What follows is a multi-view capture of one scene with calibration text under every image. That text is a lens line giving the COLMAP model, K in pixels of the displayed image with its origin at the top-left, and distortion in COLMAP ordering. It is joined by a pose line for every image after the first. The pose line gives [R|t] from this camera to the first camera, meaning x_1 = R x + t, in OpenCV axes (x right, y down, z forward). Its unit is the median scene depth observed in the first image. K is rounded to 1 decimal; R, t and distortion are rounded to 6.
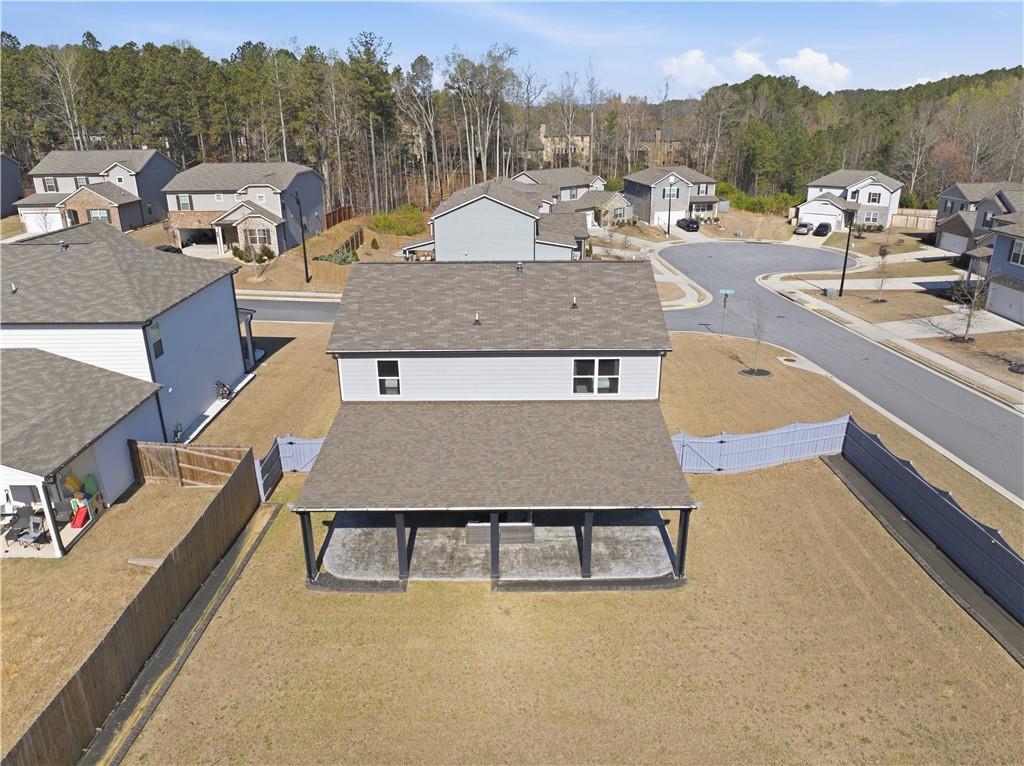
lens RADIAL K [[721.2, 0, 509.9], [0, 721.2, 382.8], [0, 0, 1]] dist [-0.038288, 0.001373]
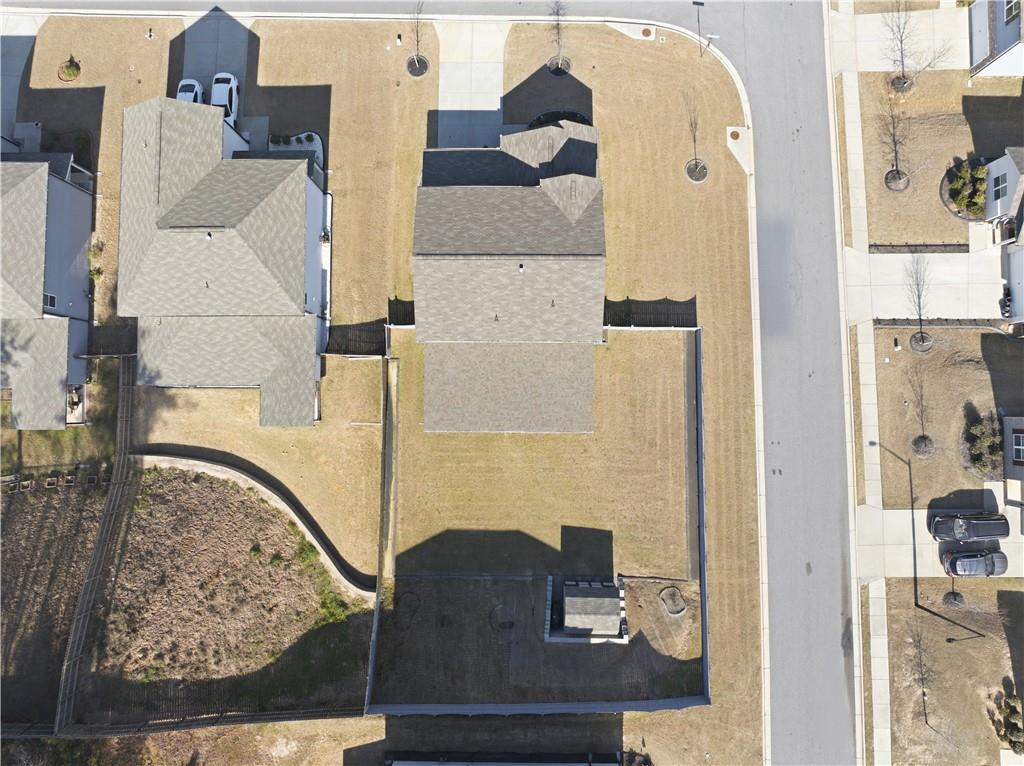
lens RADIAL K [[721.2, 0, 509.9], [0, 721.2, 382.8], [0, 0, 1]] dist [-0.038288, 0.001373]
pose [[0.999994, -0.002473, 0.002305, -0.017271], [-0.001154, 0.391058, 0.920365, -1.661782], [-0.003177, -0.920363, 0.391053, 0.170490]]
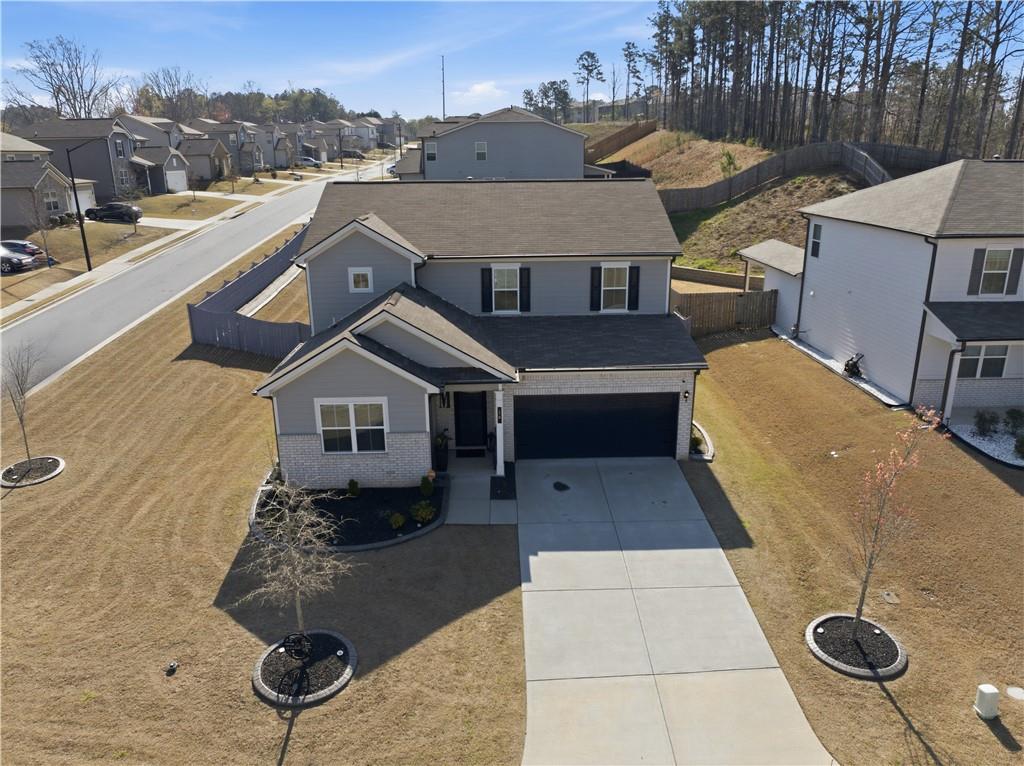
lens RADIAL K [[721.2, 0, 509.9], [0, 721.2, 382.8], [0, 0, 1]] dist [-0.038288, 0.001373]
pose [[-0.999367, 0.025654, -0.024639, -0.010057], [0.004883, 0.785083, 0.619371, -0.600078], [0.035233, 0.618859, -0.784712, 2.111873]]
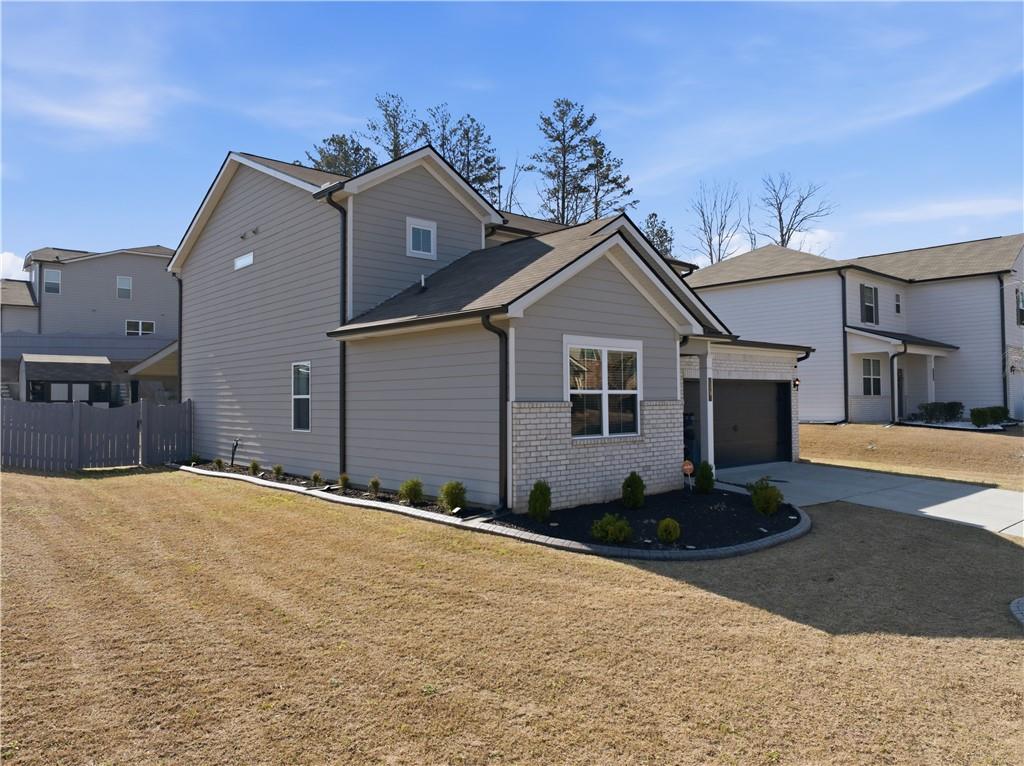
lens RADIAL K [[721.2, 0, 509.9], [0, 721.2, 382.8], [0, 0, 1]] dist [-0.038288, 0.001373]
pose [[-0.743070, -0.003756, -0.669203, 0.471339], [-0.224426, 0.943475, 0.243903, -0.208870], [0.630459, 0.331424, -0.701911, 1.828425]]
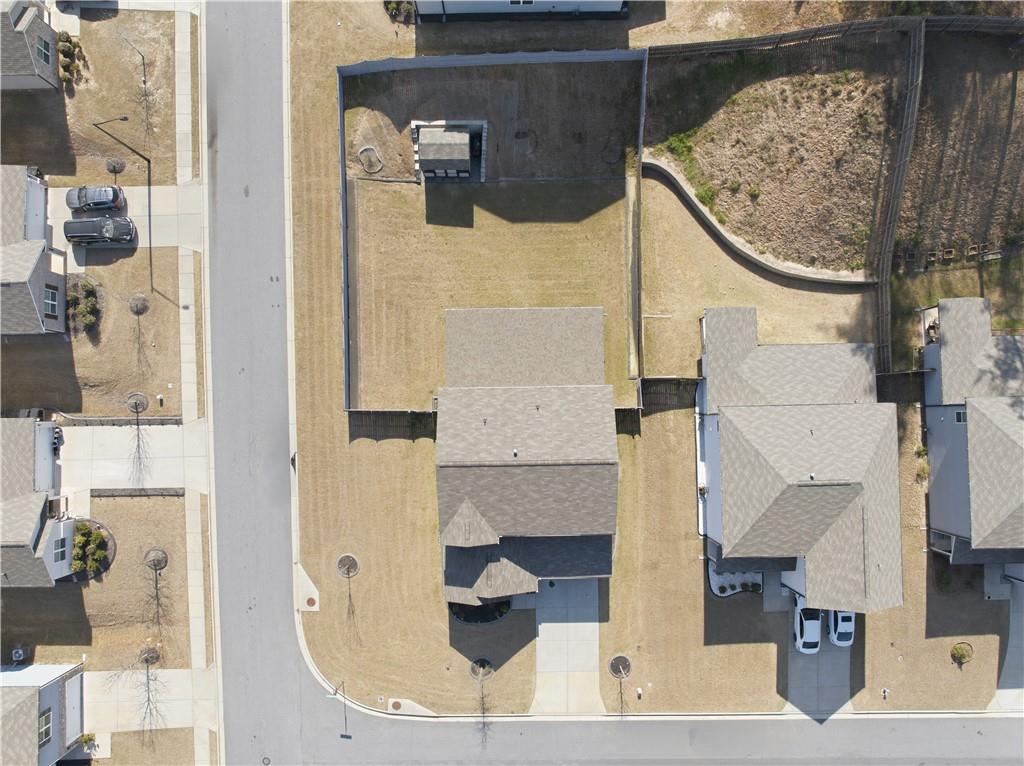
lens RADIAL K [[724.0, 0, 512.0], [0, 724.0, 383.0], [0, 0, 1]] dist [-0.032459, -0.011849]
pose [[-0.999629, 0.023978, 0.012897, -0.004911], [0.004808, -0.310783, 0.950469, -1.877881], [0.026799, 0.950178, 0.310552, 0.357753]]
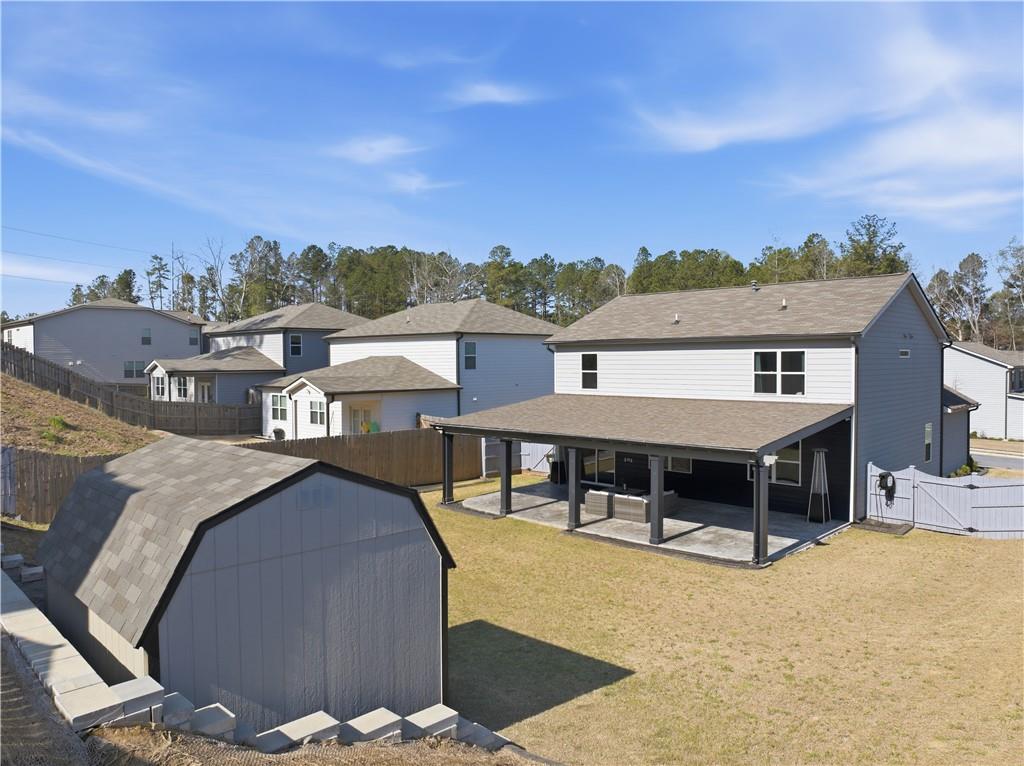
lens RADIAL K [[721.2, 0, 509.9], [0, 721.2, 382.8], [0, 0, 1]] dist [-0.038288, 0.001373]
pose [[0.717471, 0.024969, -0.696141, 0.488258], [-0.246347, 0.943873, -0.220040, 0.272140], [0.651574, 0.329364, 0.683352, 0.202058]]
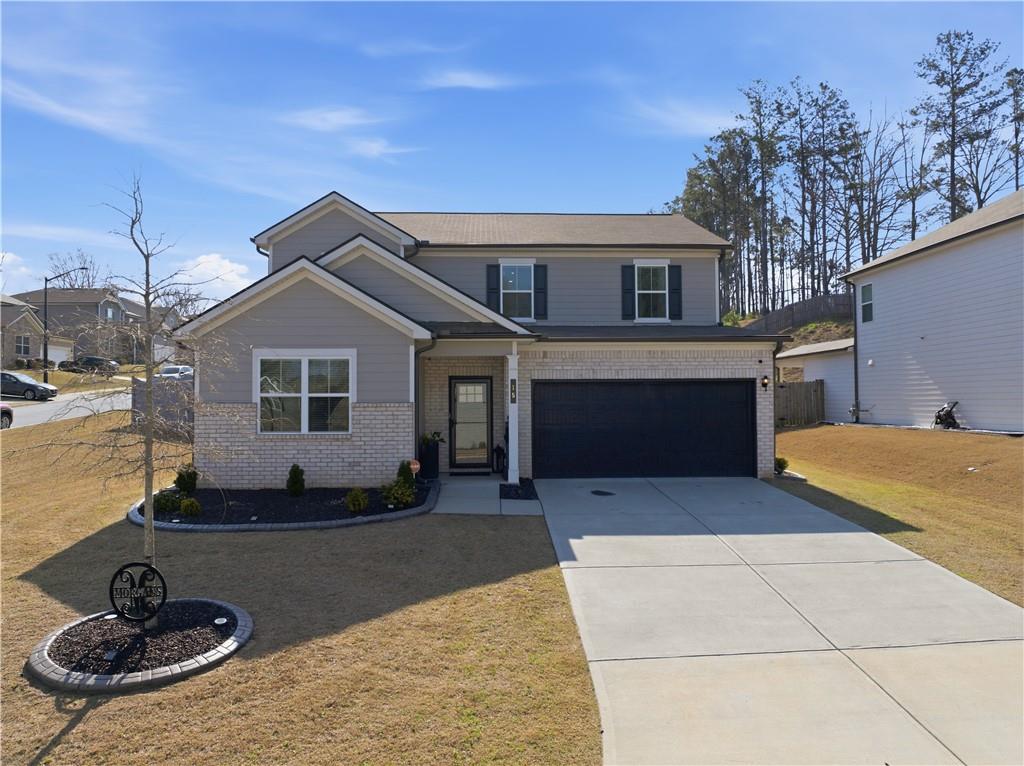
lens RADIAL K [[721.2, 0, 509.9], [0, 721.2, 382.8], [0, 0, 1]] dist [-0.038288, 0.001373]
pose [[-0.999043, 0.009649, -0.042658, 0.008535], [-0.005023, 0.943594, 0.331067, -0.288322], [0.043446, 0.330965, -0.942642, 2.045227]]
